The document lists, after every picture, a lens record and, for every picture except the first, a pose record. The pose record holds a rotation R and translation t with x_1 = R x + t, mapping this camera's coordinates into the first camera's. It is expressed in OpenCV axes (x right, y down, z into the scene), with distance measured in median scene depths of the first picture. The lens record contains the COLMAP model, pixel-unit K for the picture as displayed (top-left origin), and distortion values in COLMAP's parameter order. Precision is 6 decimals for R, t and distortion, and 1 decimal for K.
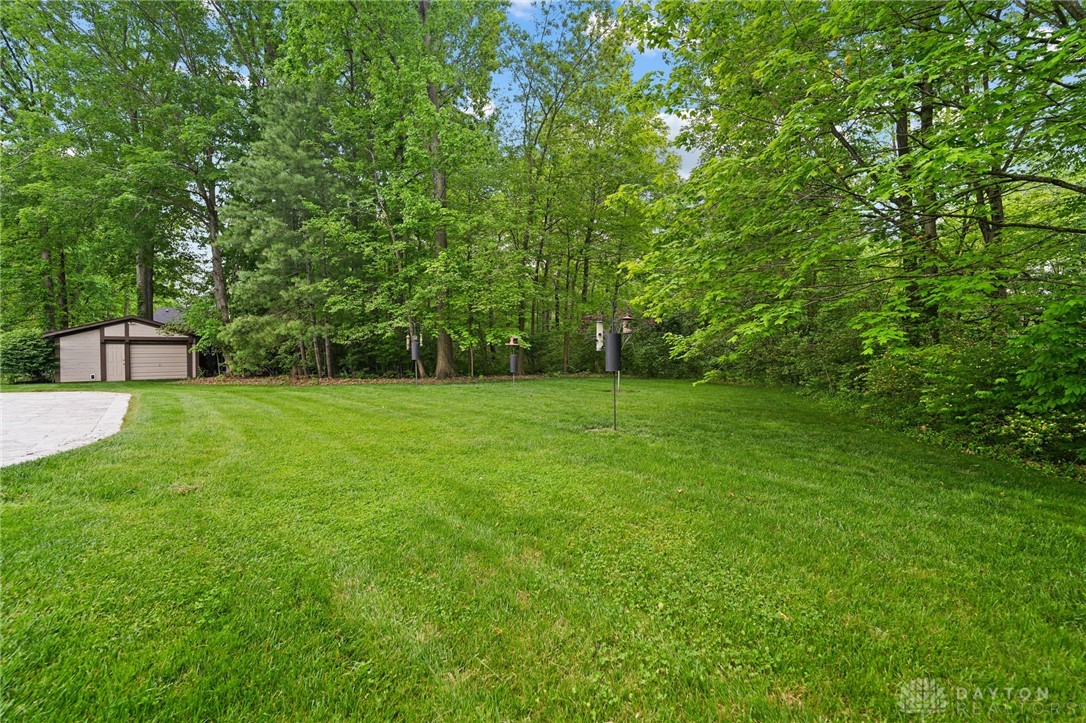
lens RADIAL K [[508.2, 0, 543.0], [0, 508.2, 361.5], [0, 0, 1]] dist [-0.001845, -0.000389]
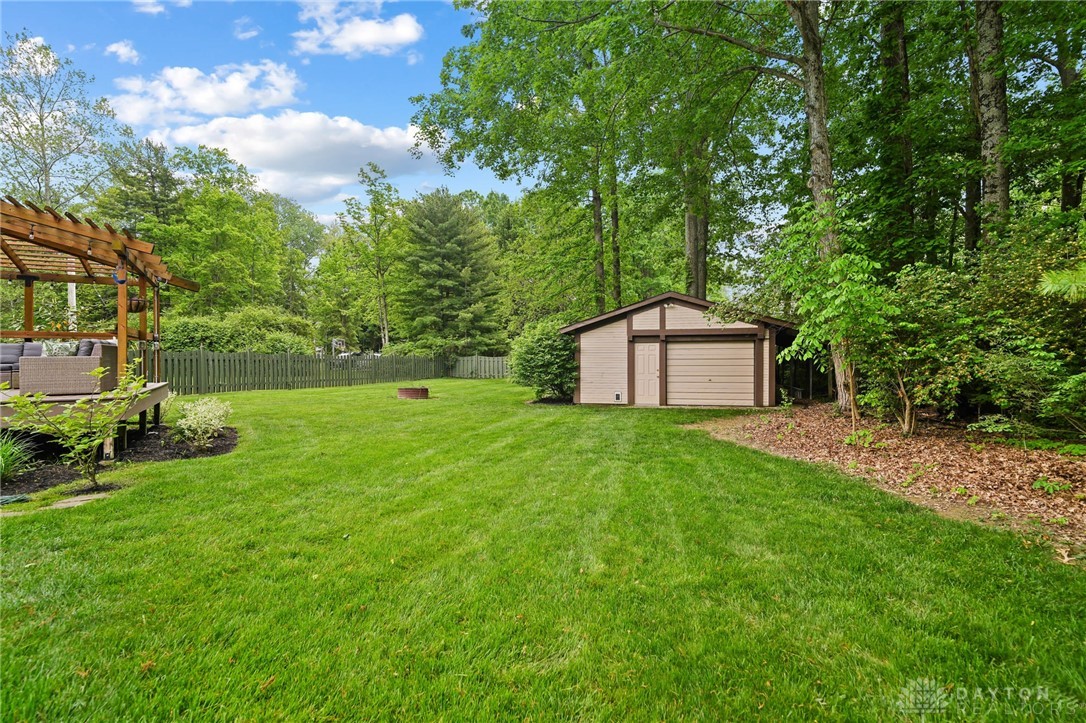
lens RADIAL K [[508.2, 0, 543.0], [0, 508.2, 361.5], [0, 0, 1]] dist [-0.001845, -0.000389]
pose [[0.559233, 0.008787, -0.828964, -0.417652], [-0.007960, 0.999955, 0.005230, -0.014478], [0.828972, 0.003674, 0.559277, 0.566441]]
